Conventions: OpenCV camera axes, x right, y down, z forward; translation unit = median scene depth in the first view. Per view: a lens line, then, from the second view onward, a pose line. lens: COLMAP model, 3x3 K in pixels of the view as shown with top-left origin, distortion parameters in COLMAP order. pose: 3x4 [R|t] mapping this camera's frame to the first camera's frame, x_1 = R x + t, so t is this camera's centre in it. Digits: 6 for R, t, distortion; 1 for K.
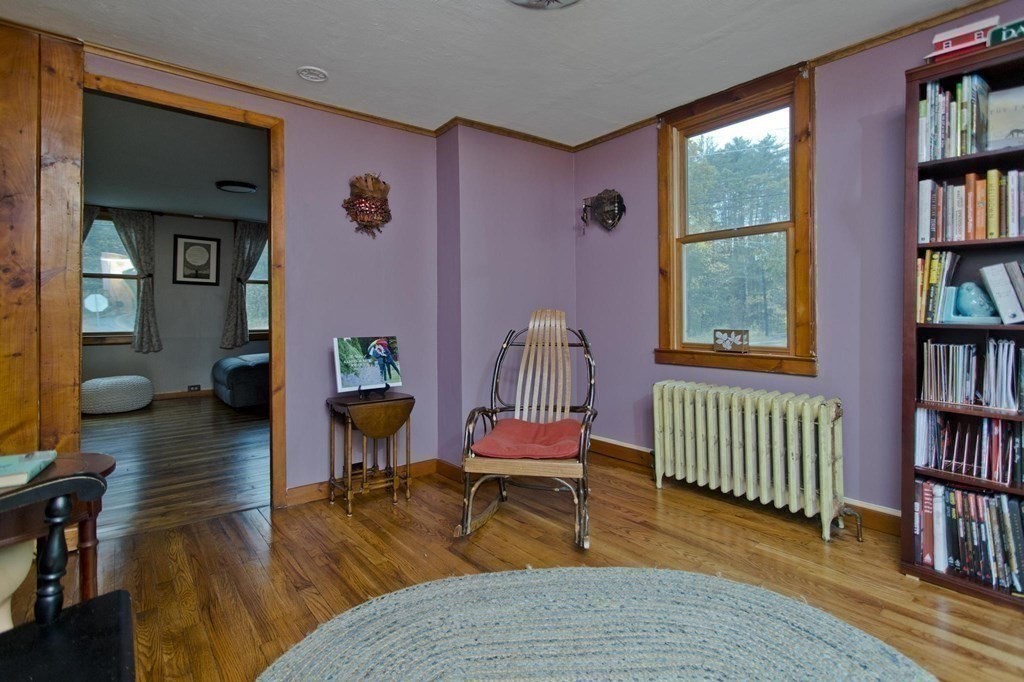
lens RADIAL K [[500.3, 0, 511.9], [0, 500.3, 310.4], [0, 0, 1]] dist [0.002503, 0.000364]
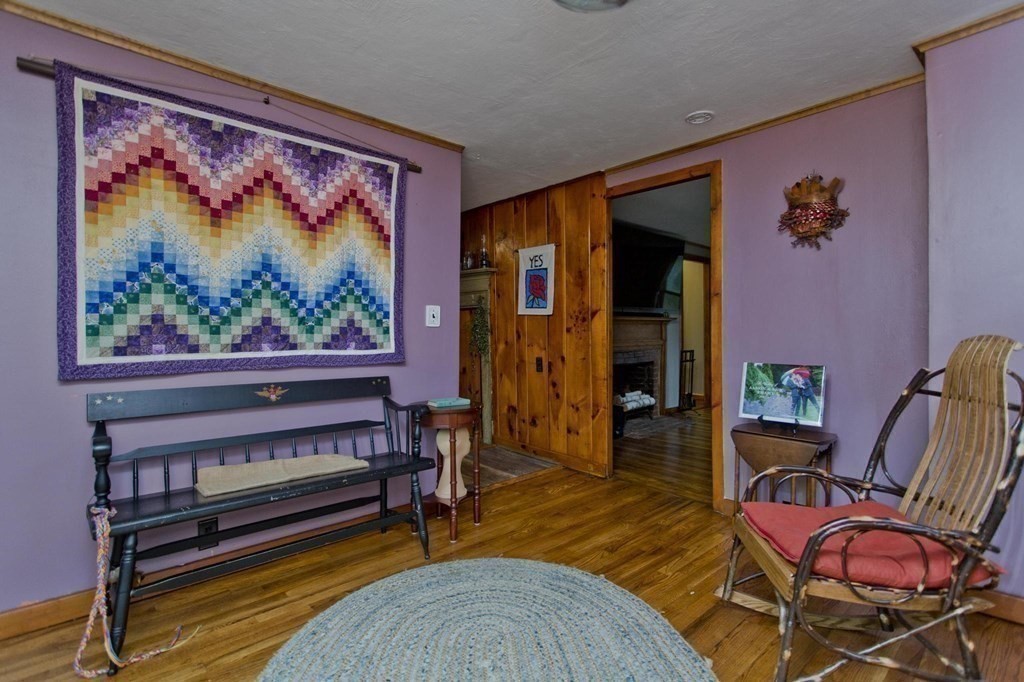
lens RADIAL K [[489.2, 0, 514.8], [0, 489.2, 336.1], [0, 0, 1]] dist [0.004862, 0.000038]
pose [[0.064225, 0.010110, -0.997884, 0.575806], [0.009027, 0.999902, 0.010711, -0.011305], [0.997895, -0.009696, 0.064128, 0.476394]]
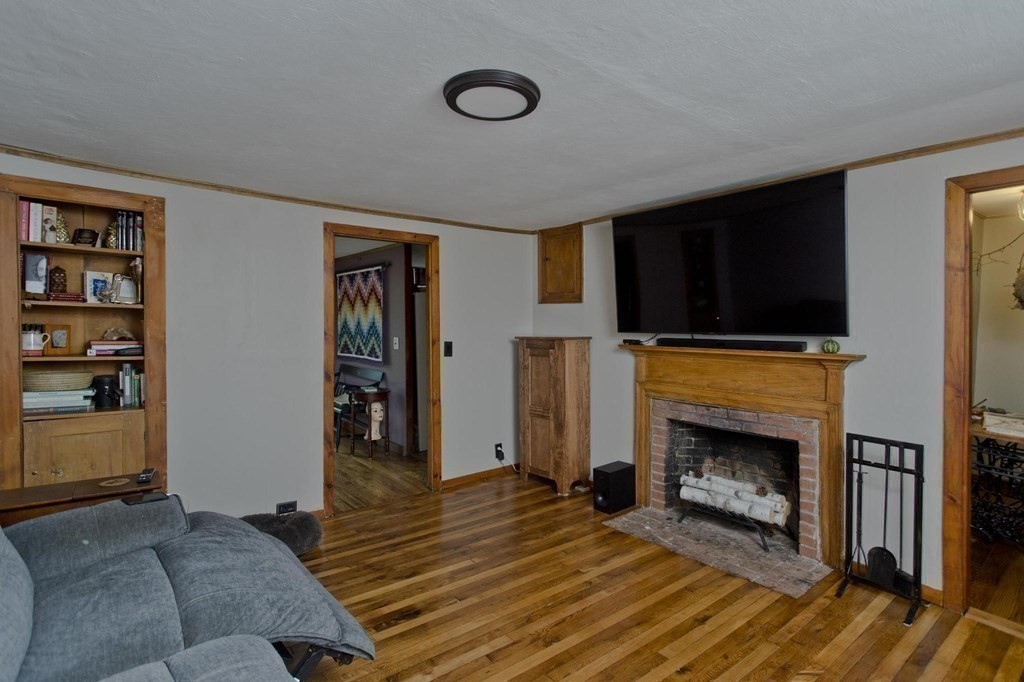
lens RADIAL K [[500.5, 0, 512.0], [0, 500.5, 341.0], [0, 0, 1]] dist [0.001311, 0.000310]
pose [[-0.999992, -0.003562, 0.002021, -0.881930], [-0.003494, 0.999457, 0.032753, -0.113908], [-0.002136, 0.032746, -0.999461, 2.225972]]
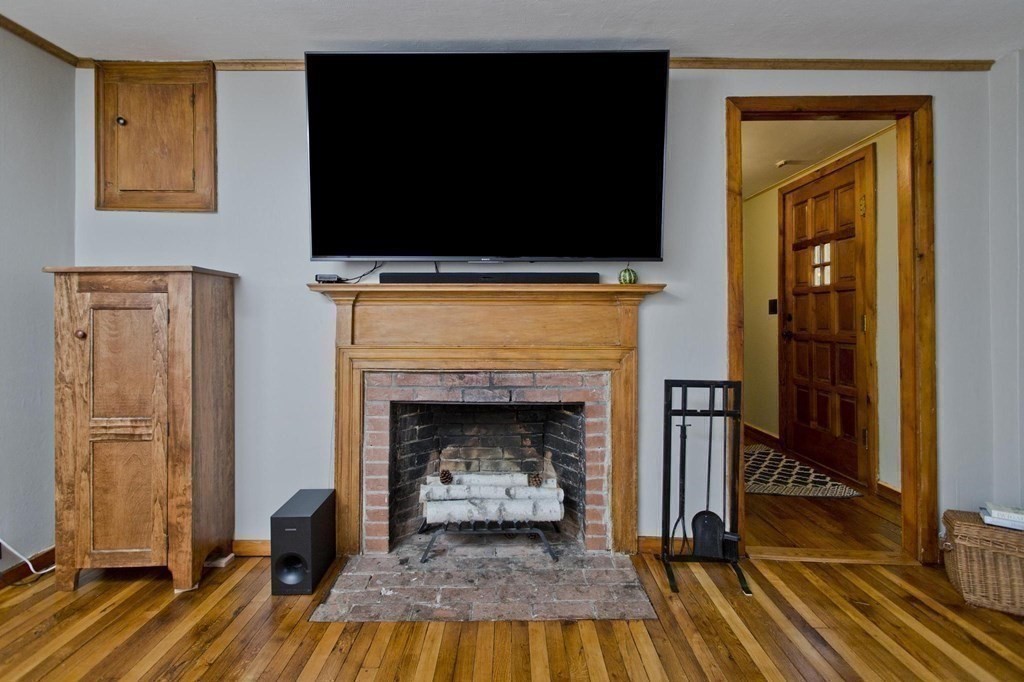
lens RADIAL K [[498.9, 0, 490.3], [0, 498.9, 316.3], [0, 0, 1]] dist [0.001451, 0.001206]
pose [[-0.645337, -0.006096, -0.763874, -0.765116], [0.000206, 0.999967, -0.008154, -0.007113], [0.763898, -0.005419, -0.645314, 1.599765]]
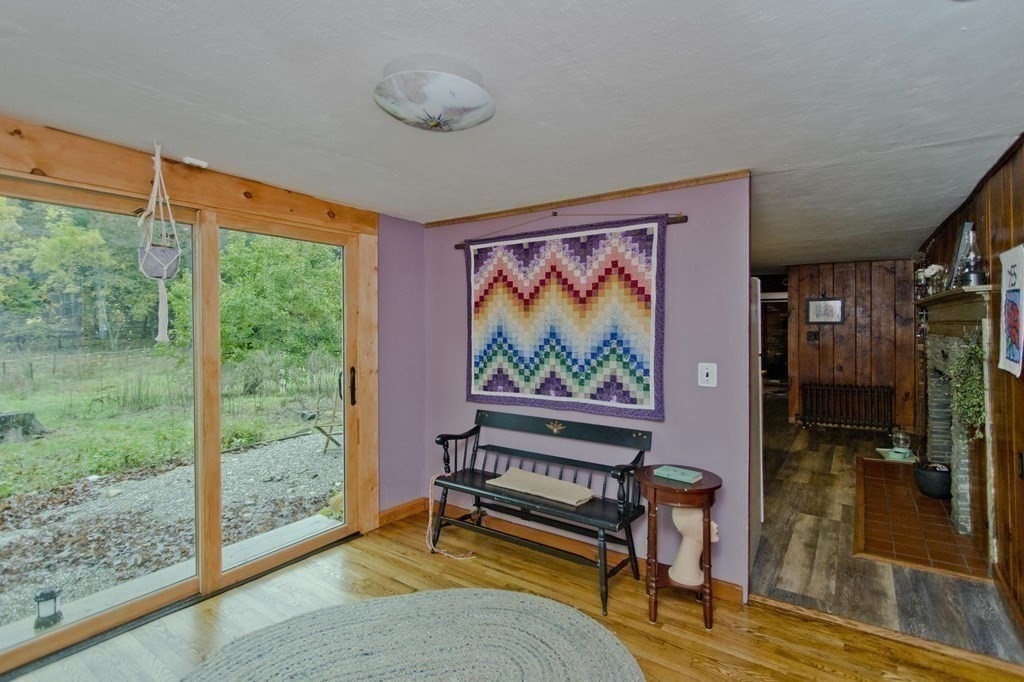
lens RADIAL K [[489.2, 0, 514.8], [0, 489.2, 336.1], [0, 0, 1]] dist [0.004862, 0.000038]
pose [[-0.959108, 0.006434, -0.282967, 0.150765], [0.004420, 0.999960, 0.007756, -0.124016], [0.283006, 0.006188, -0.959098, 1.143172]]
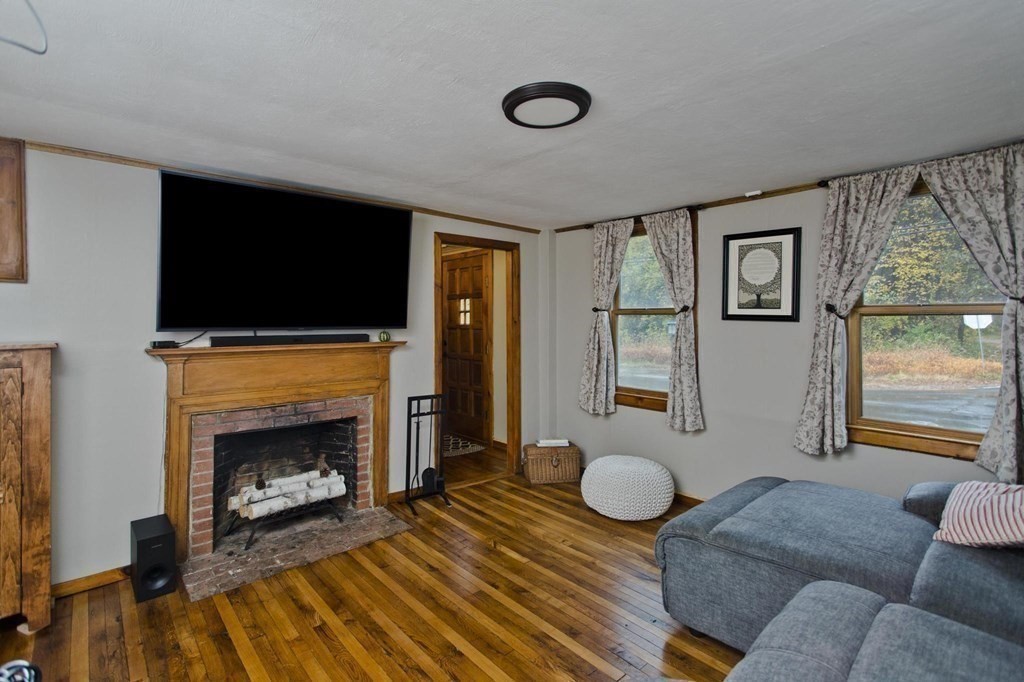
lens RADIAL K [[496.7, 0, 513.0], [0, 496.7, 321.9], [0, 0, 1]] dist [0.002873, 0.000488]
pose [[0.039740, 0.001129, -0.999209, -0.221139], [0.003610, 0.999993, 0.001274, -0.111351], [0.999204, -0.003658, 0.039736, 1.539653]]
